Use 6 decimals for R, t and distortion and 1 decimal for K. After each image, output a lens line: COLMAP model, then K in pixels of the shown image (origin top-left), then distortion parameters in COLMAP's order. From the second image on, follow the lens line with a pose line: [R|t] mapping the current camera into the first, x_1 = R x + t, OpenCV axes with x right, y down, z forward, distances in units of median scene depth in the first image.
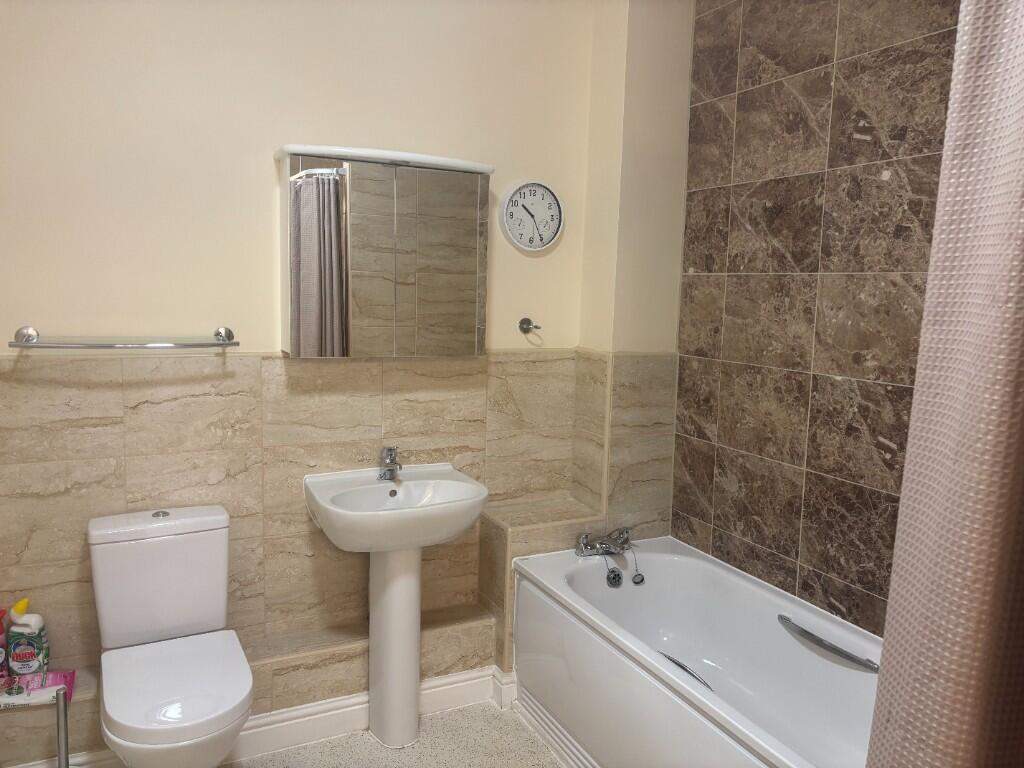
lens RADIAL K [[773.9, 0, 510.2], [0, 773.9, 381.1], [0, 0, 1]] dist [0.049794, -0.008493]
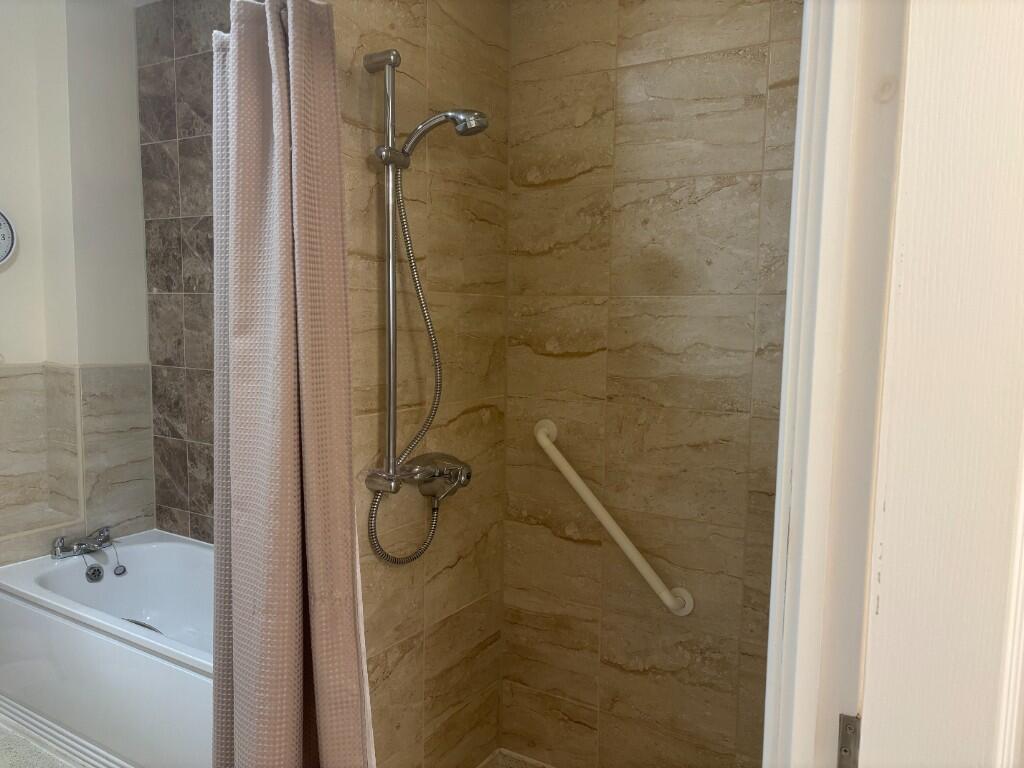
lens RADIAL K [[773.9, 0, 512.9], [0, 773.9, 393.5], [0, 0, 1]] dist [0.049794, -0.008493]
pose [[0.857136, -0.061346, 0.511423, 0.088591], [0.065864, 0.997785, 0.009298, 0.031468], [-0.510861, 0.025715, 0.859279, -0.239909]]
